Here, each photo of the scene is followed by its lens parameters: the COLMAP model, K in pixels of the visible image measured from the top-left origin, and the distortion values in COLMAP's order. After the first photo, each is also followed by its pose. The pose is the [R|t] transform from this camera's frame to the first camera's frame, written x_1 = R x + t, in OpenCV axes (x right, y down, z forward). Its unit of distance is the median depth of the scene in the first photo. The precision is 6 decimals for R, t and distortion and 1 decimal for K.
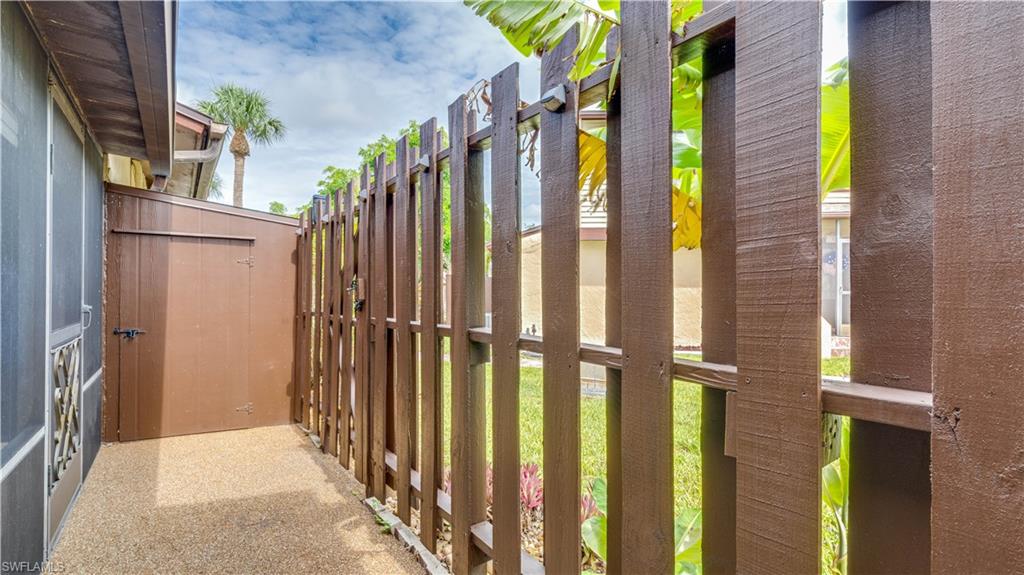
lens RADIAL K [[493.4, 0, 514.5], [0, 493.4, 292.2], [0, 0, 1]] dist [0.000606, -0.000391]
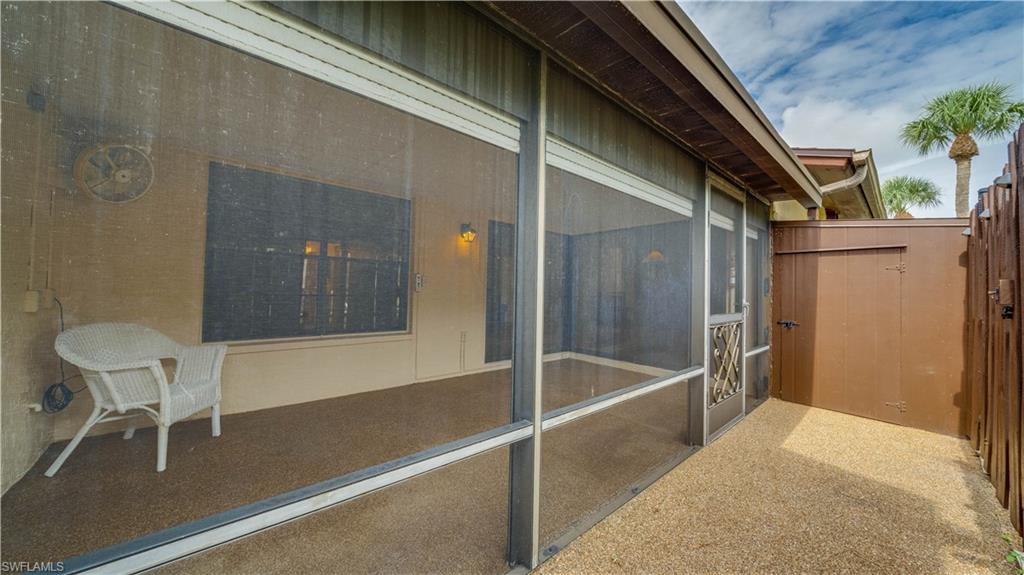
lens RADIAL K [[358.9, 0, 498.5], [0, 358.9, 281.0], [0, 0, 1]] dist [-0.000579, 0.000000]
pose [[0.114458, -0.032419, -0.992899, 0.154689], [-0.013559, 0.999323, -0.034192, 0.005980], [0.993336, 0.017377, 0.113941, 0.059360]]
